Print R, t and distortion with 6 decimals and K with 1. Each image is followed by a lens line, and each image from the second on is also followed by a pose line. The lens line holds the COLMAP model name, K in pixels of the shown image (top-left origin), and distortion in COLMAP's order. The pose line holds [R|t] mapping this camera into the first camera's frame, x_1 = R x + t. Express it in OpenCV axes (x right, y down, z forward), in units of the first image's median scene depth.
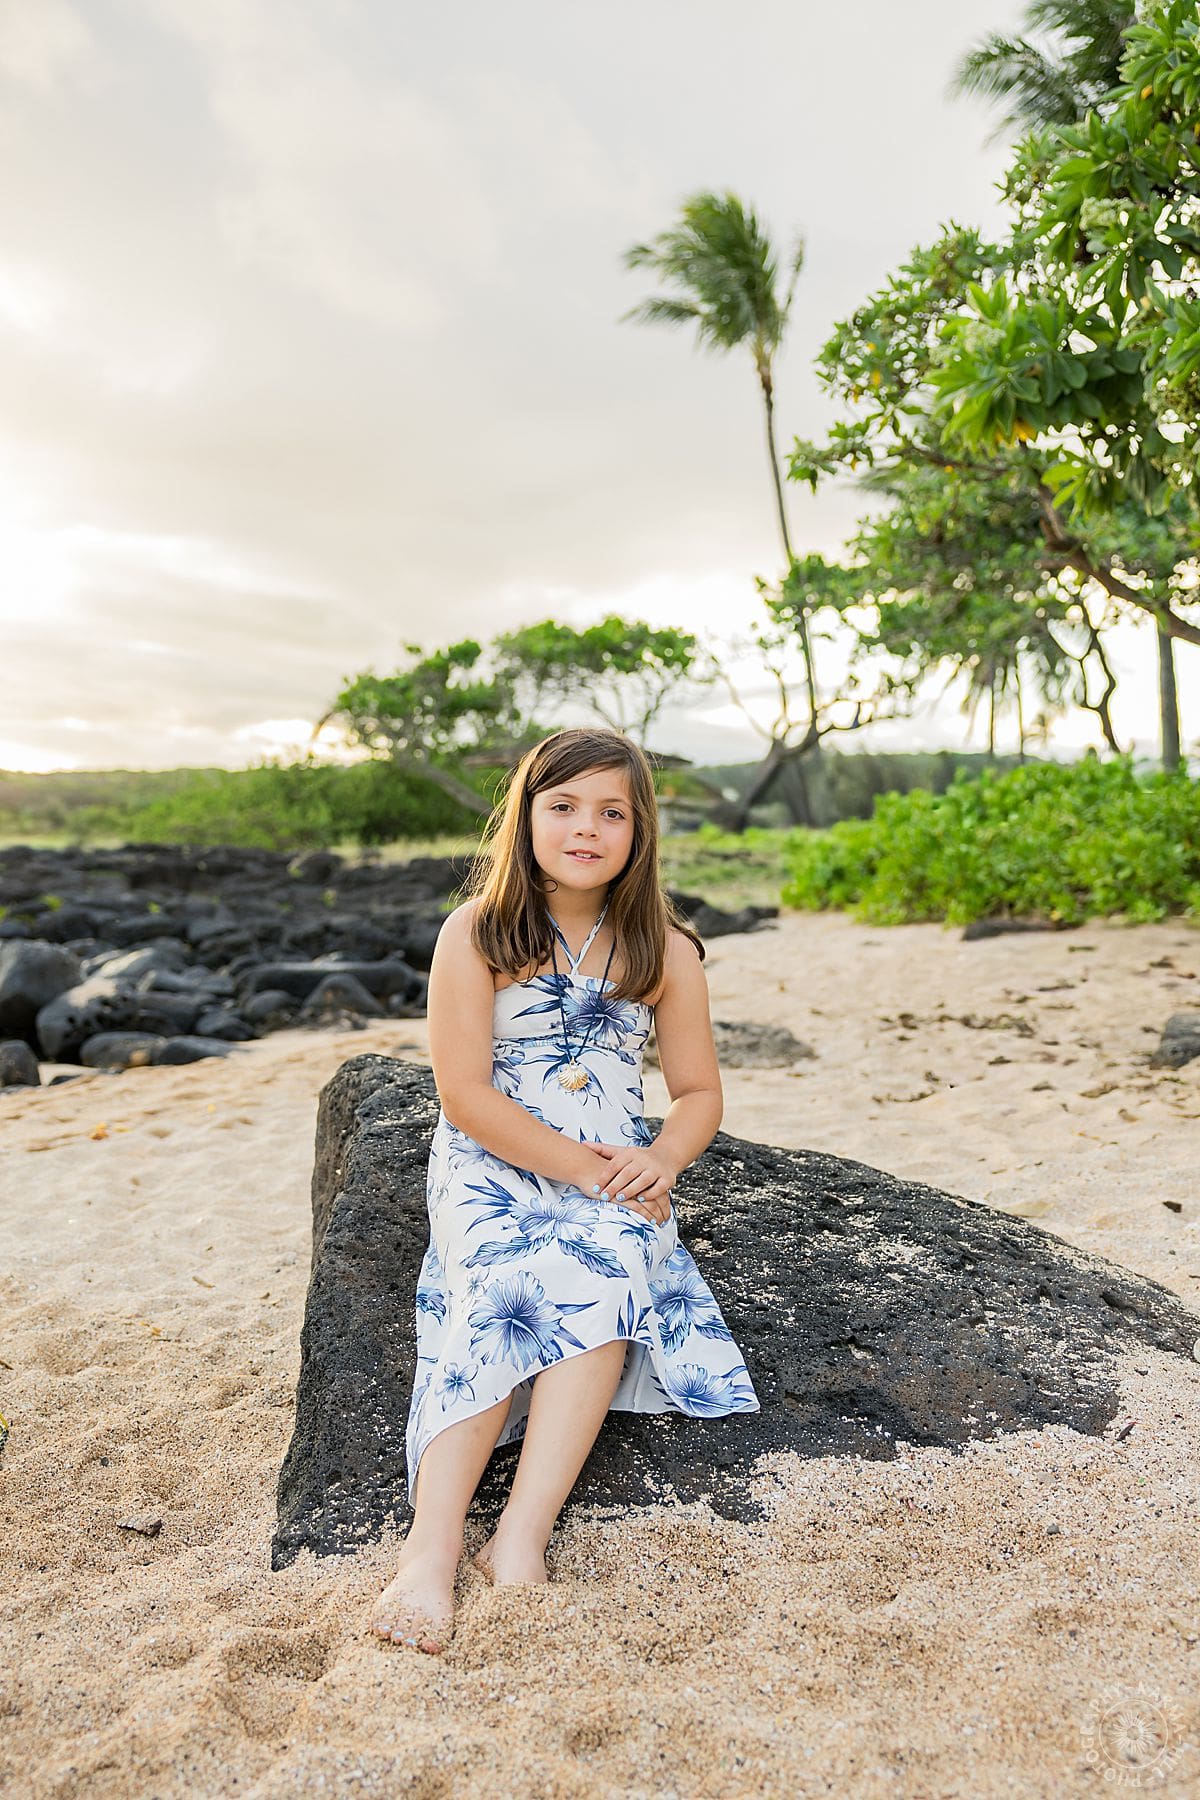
lens RADIAL K [[1769.1, 0, 600.0], [0, 1769.1, 900.0], [0, 0, 1]] dist [0.050156, -0.000464]
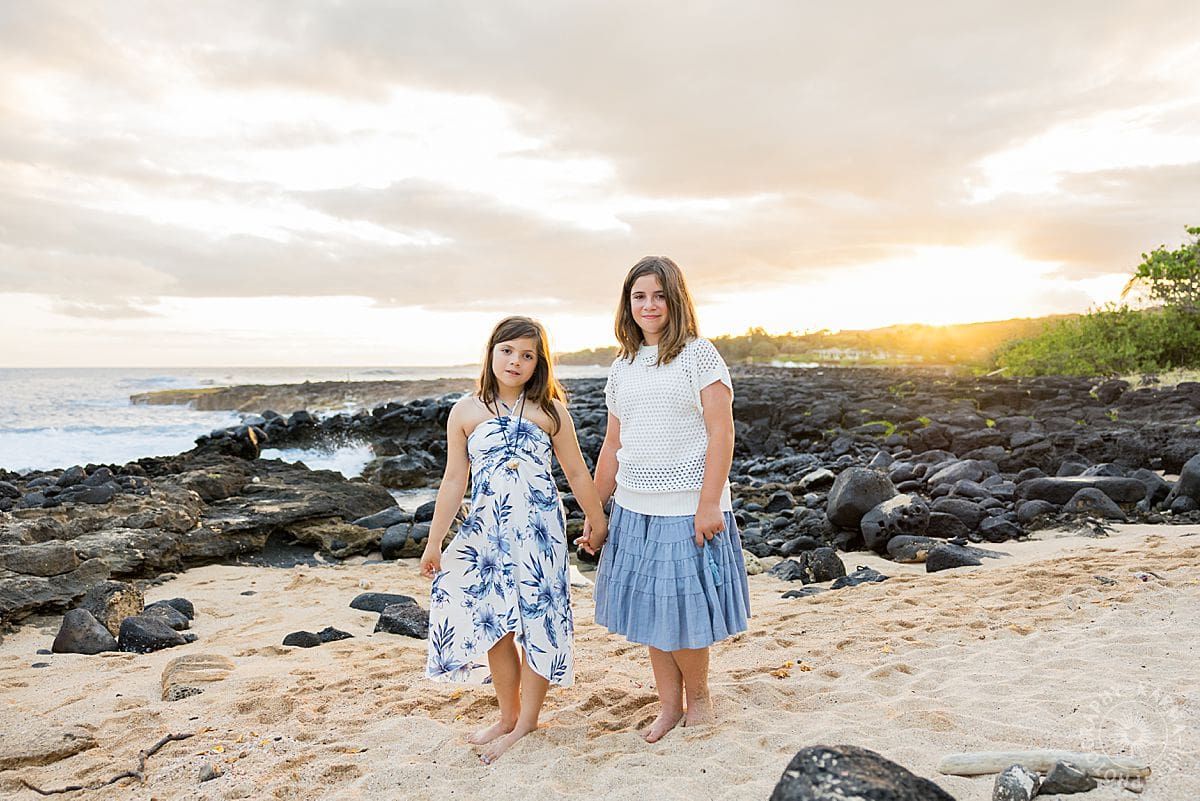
lens RADIAL K [[1069.7, 0, 664.3], [0, 1069.7, 380.7], [0, 0, 1]] dist [-0.002275, -0.007747]
pose [[0.834795, -0.031012, -0.549687, 0.017809], [0.021131, 0.999481, -0.024298, -0.014236], [0.550155, 0.008669, 0.835018, 0.074879]]
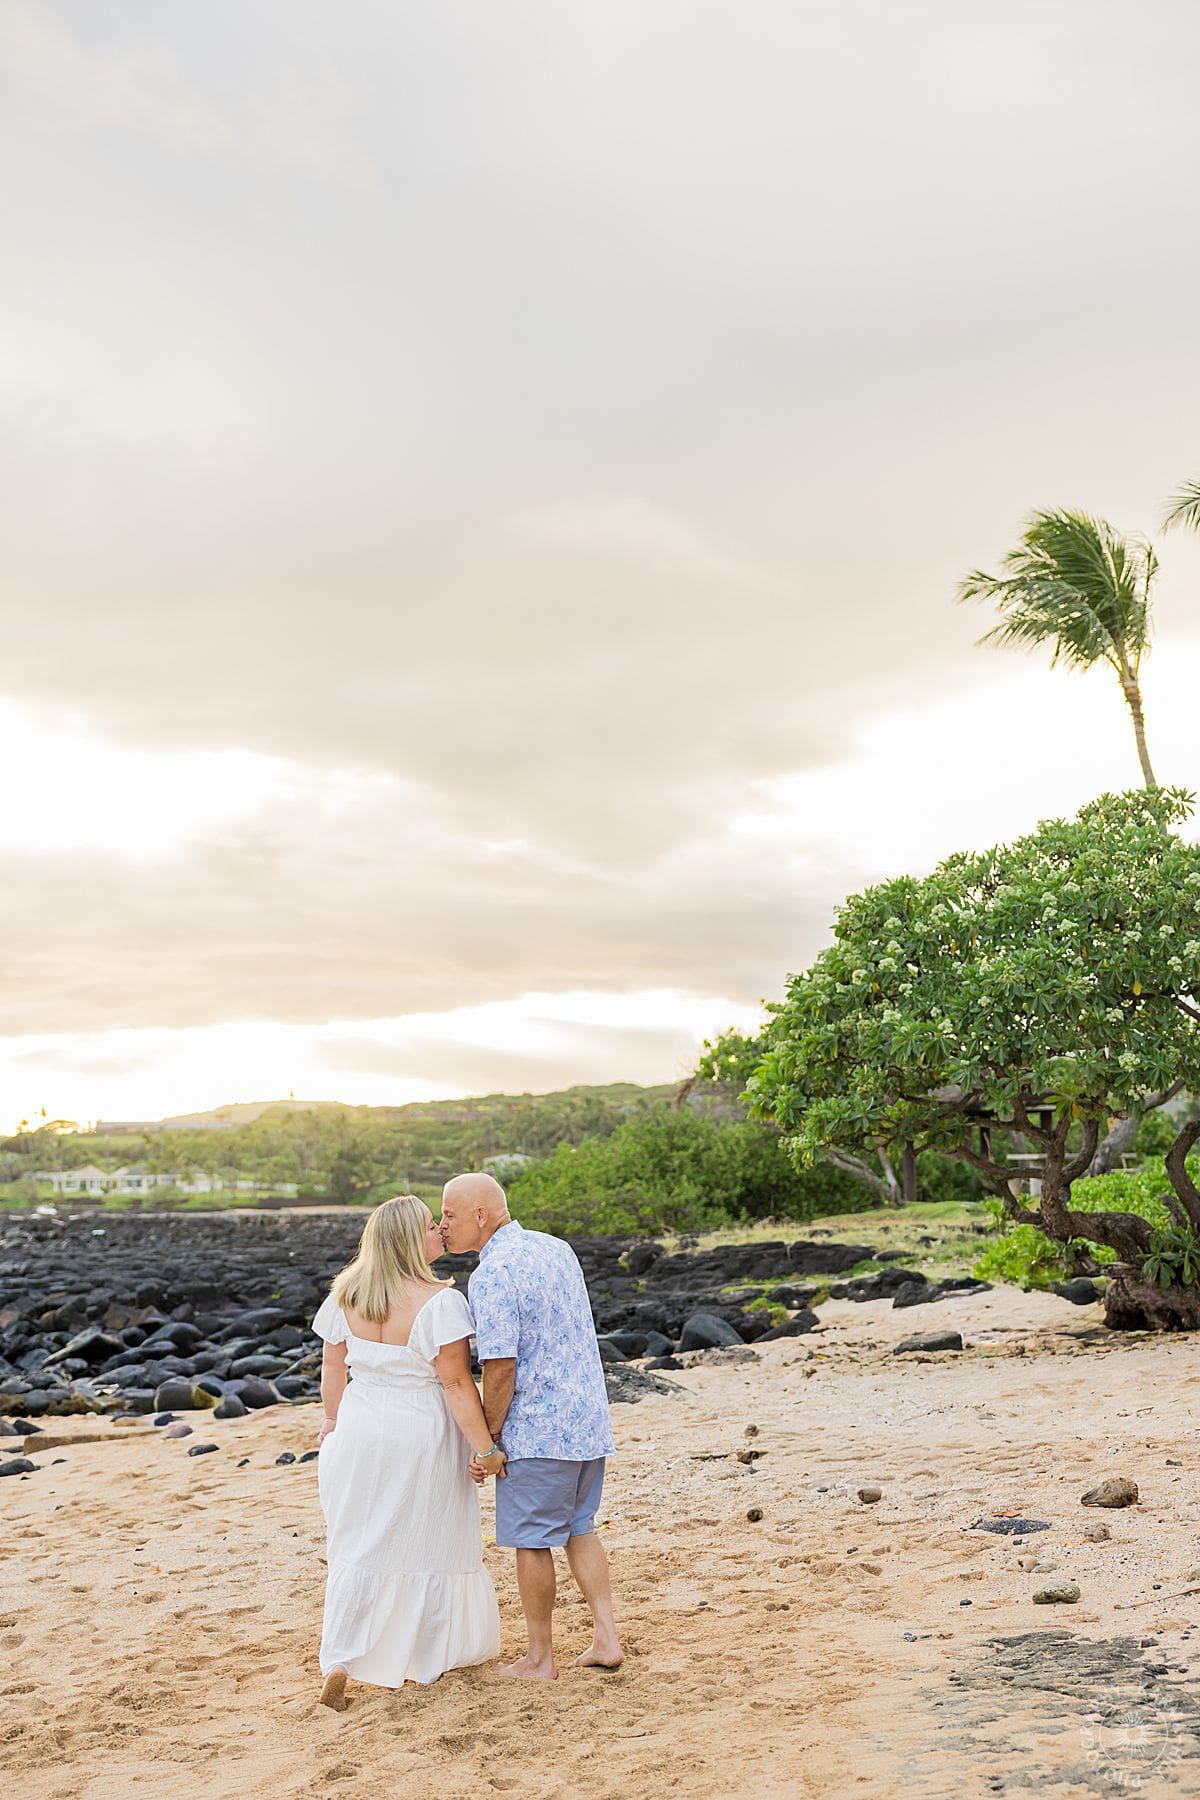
lens RADIAL K [[2594.7, 0, 600.4], [0, 2594.7, 827.0], [0, 0, 1]] dist [0.007927, 0.028668]
pose [[0.973163, -0.084944, -0.213864, 0.212923], [0.048459, 0.984184, -0.170394, -0.008487], [0.224956, 0.155458, 0.961888, -0.722419]]
